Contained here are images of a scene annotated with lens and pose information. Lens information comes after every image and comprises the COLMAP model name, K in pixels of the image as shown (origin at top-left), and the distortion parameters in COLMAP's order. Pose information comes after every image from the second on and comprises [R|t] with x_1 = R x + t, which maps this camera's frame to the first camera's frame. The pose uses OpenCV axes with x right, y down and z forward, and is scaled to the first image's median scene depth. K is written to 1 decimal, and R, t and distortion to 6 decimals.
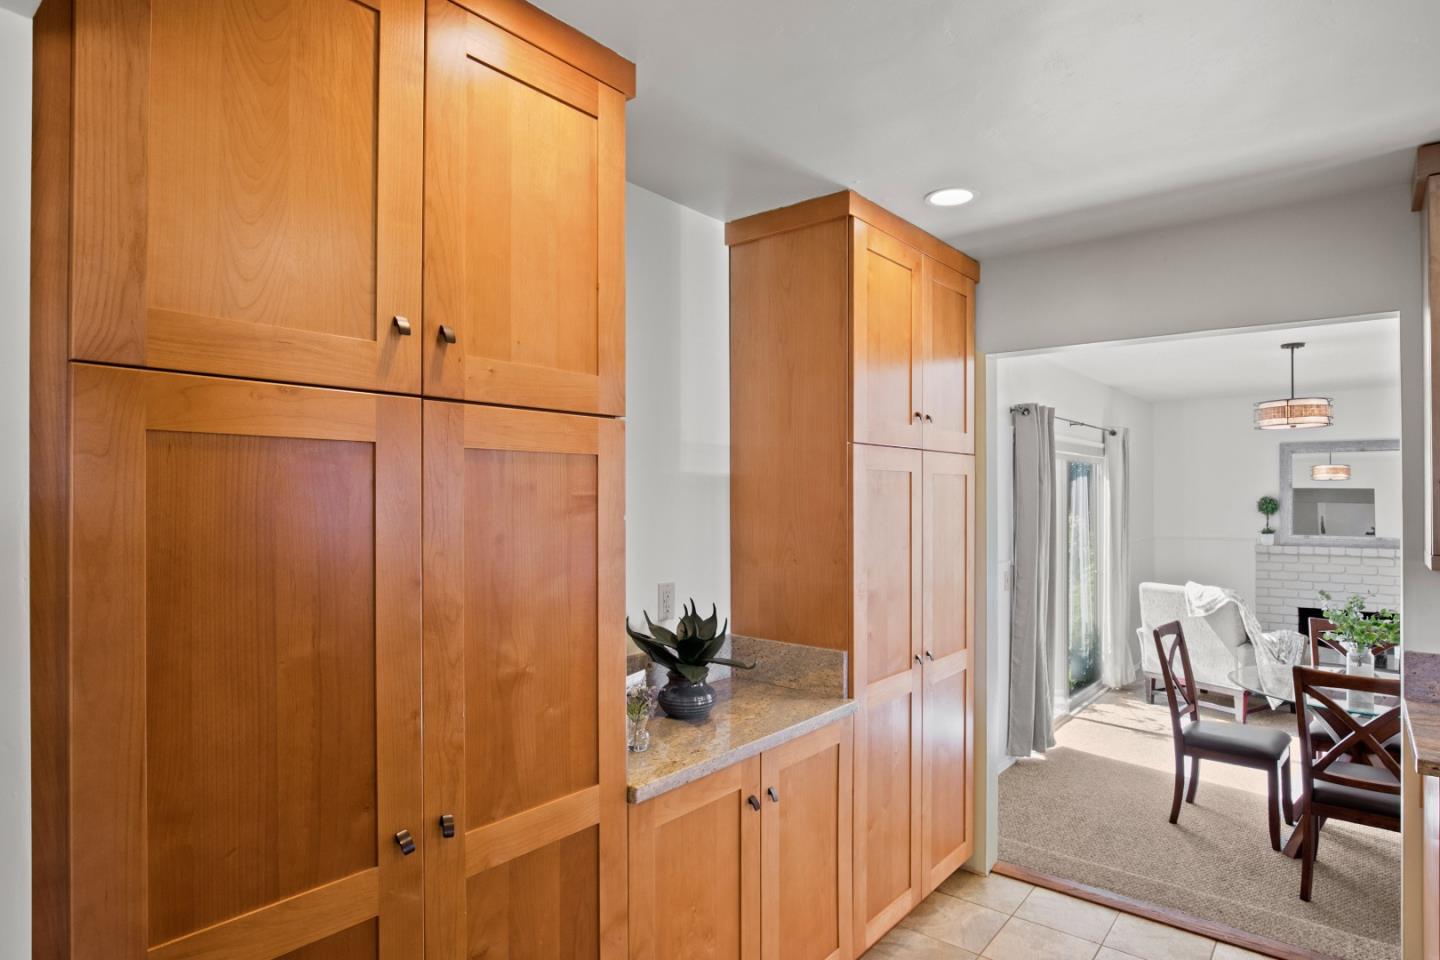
lens RADIAL K [[775.5, 0, 751.3], [0, 775.5, 487.8], [0, 0, 1]] dist [-0.024166, -0.000549]
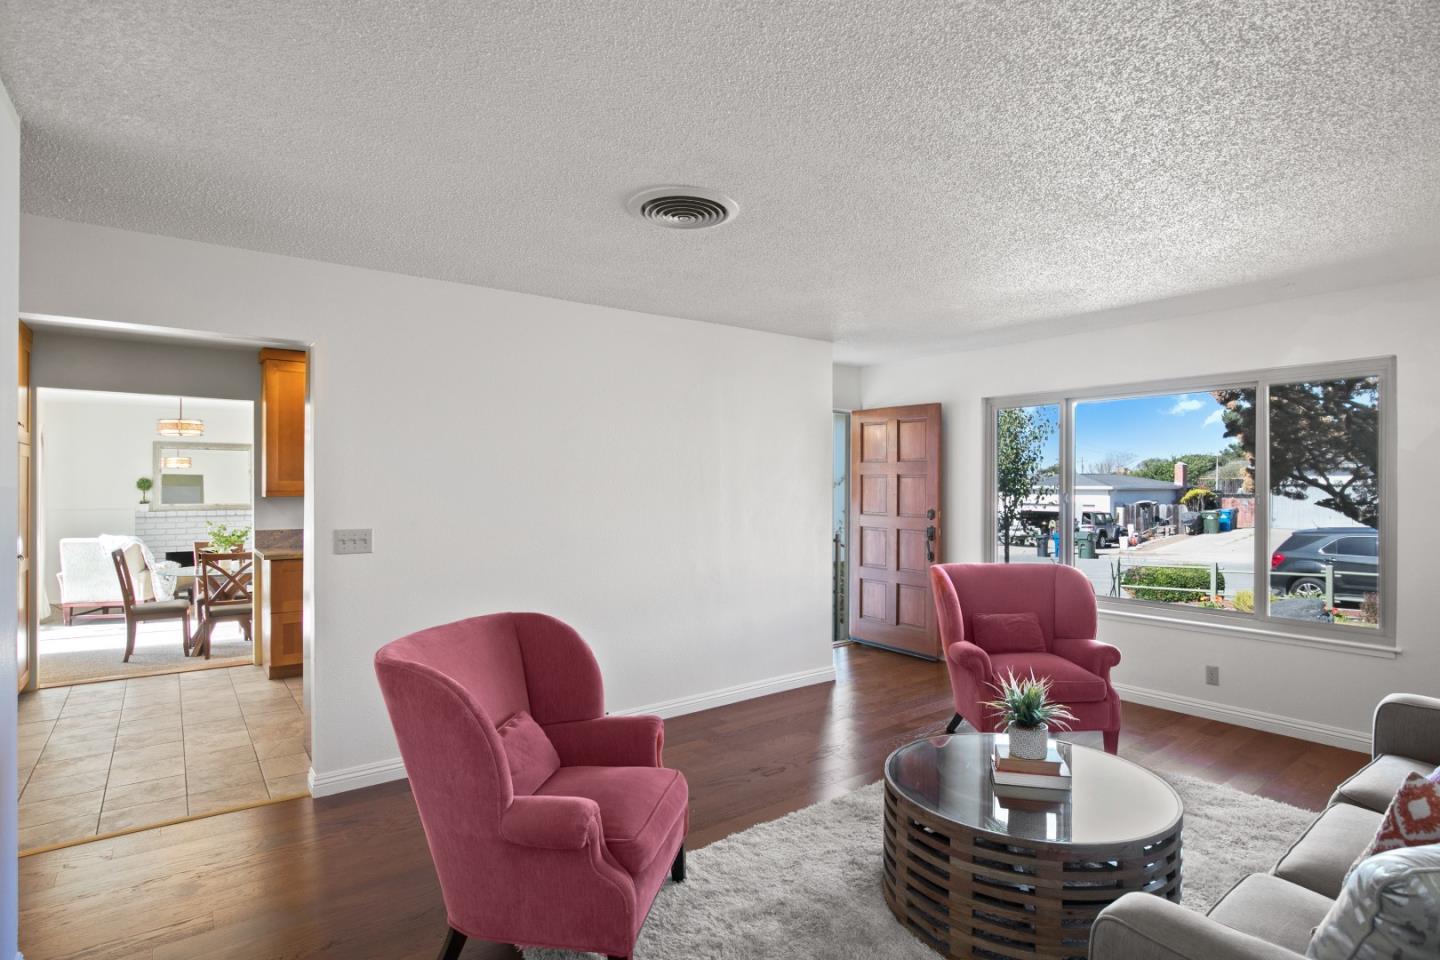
lens RADIAL K [[775.5, 0, 751.3], [0, 775.5, 487.8], [0, 0, 1]] dist [-0.024166, -0.000549]
pose [[0.234110, -0.001941, 0.972208, -0.465357], [-0.008772, 0.999953, 0.004108, 0.014272], [-0.972171, -0.009490, 0.234082, -0.455289]]
